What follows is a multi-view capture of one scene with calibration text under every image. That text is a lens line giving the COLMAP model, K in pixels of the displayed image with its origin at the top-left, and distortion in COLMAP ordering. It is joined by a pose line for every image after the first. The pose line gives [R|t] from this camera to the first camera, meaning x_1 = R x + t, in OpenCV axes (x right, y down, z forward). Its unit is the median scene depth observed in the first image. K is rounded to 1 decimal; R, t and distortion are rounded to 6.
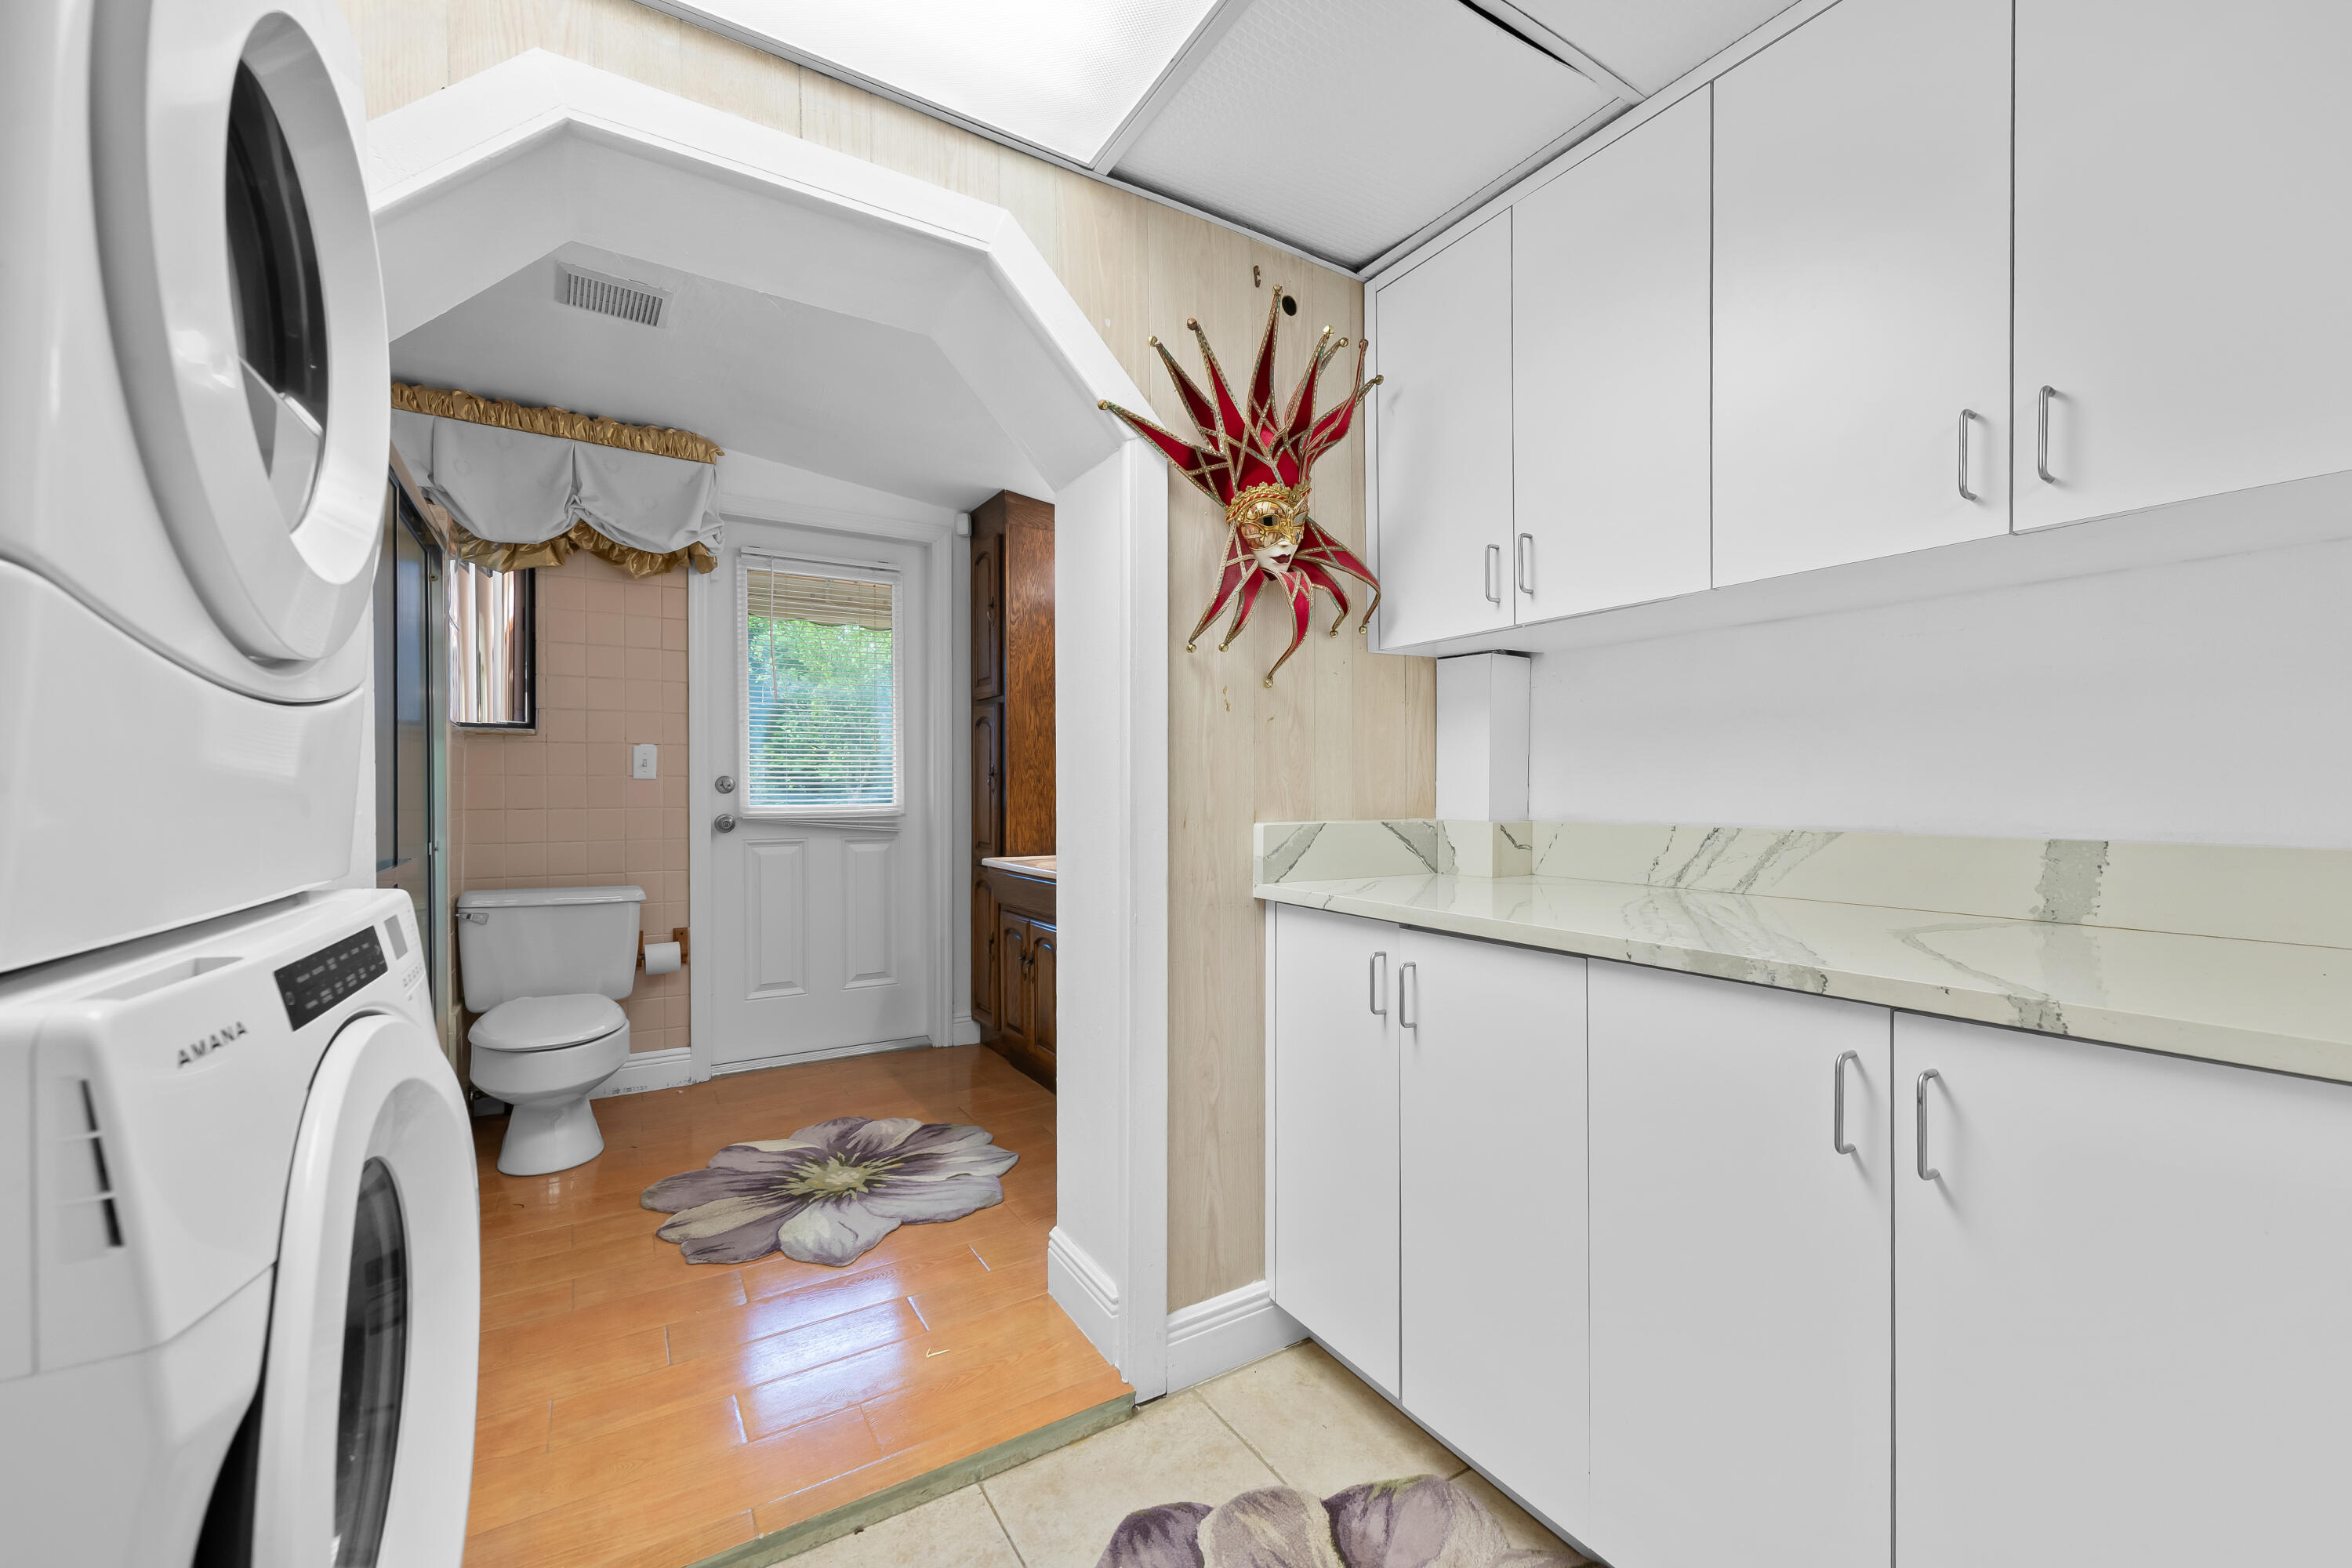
lens RADIAL K [[931.2, 0, 1174.6], [0, 931.2, 790.6], [0, 0, 1]] dist [0.000876, -0.001809]
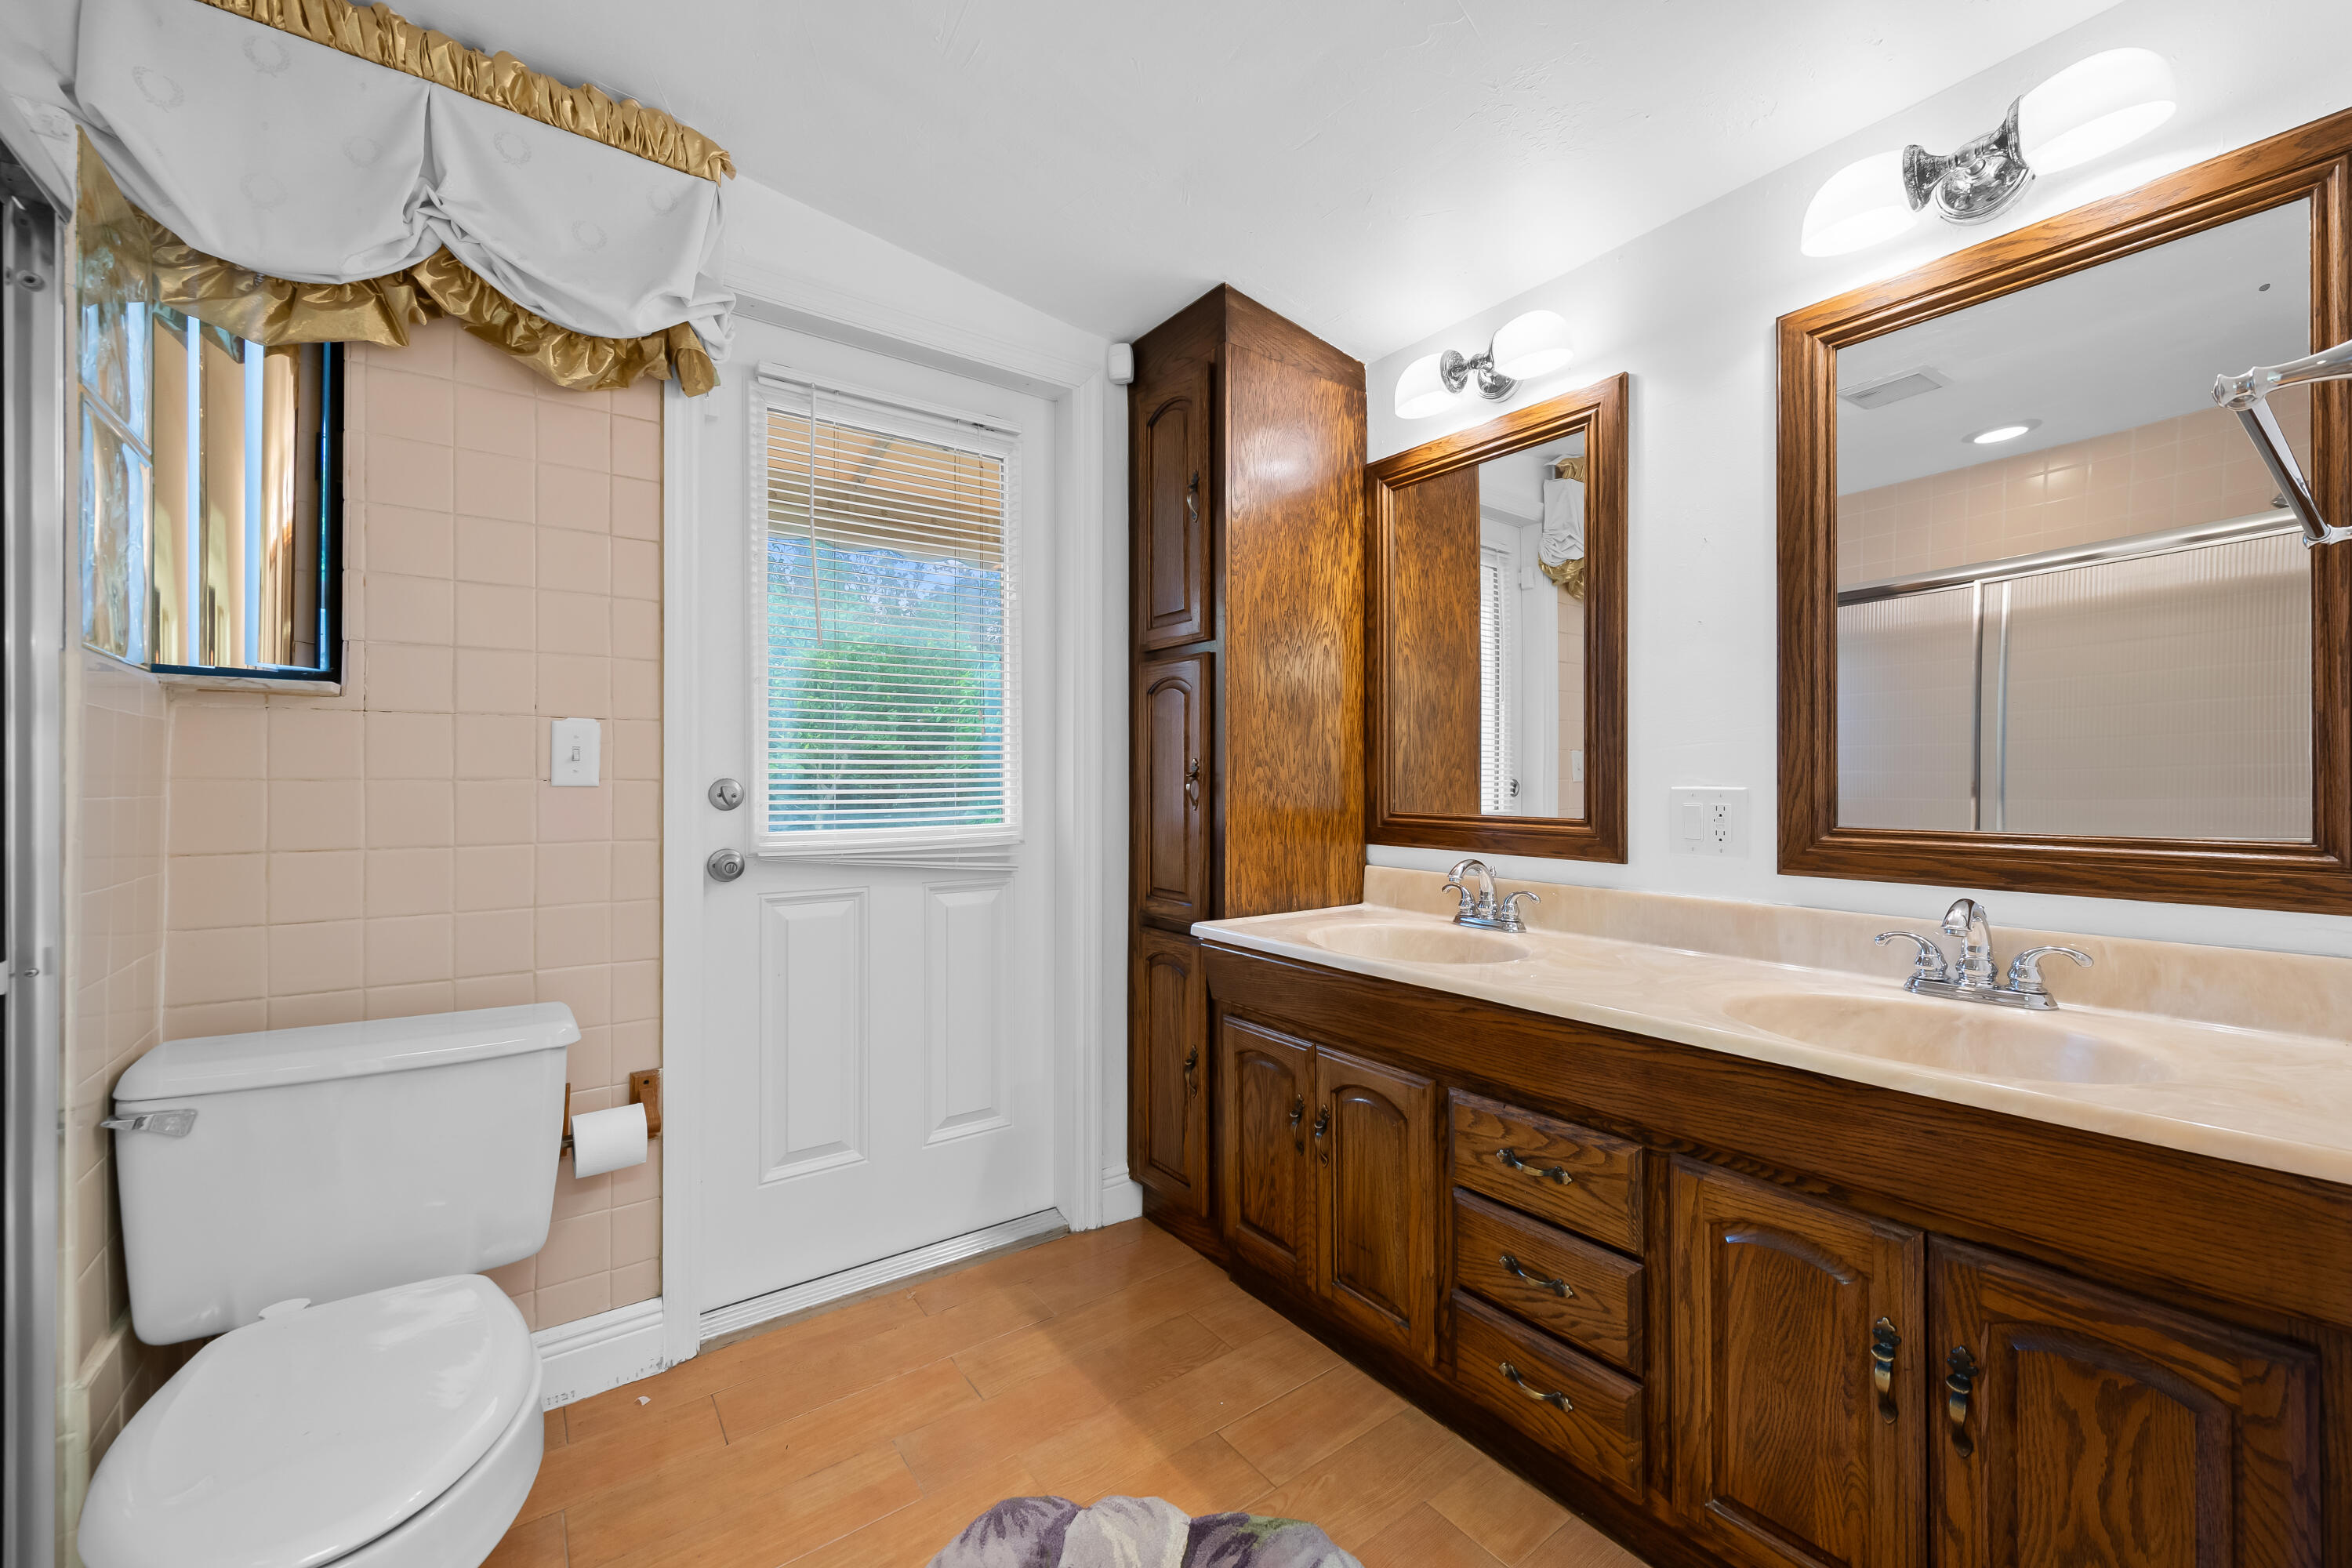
lens RADIAL K [[931.2, 0, 1178.1], [0, 931.2, 774.7], [0, 0, 1]] dist [0.000876, -0.001809]
pose [[0.997615, 0.001227, 0.069011, -0.281879], [-0.000577, 0.999955, -0.009437, -0.014186], [-0.069019, 0.009375, 0.997571, 0.480292]]
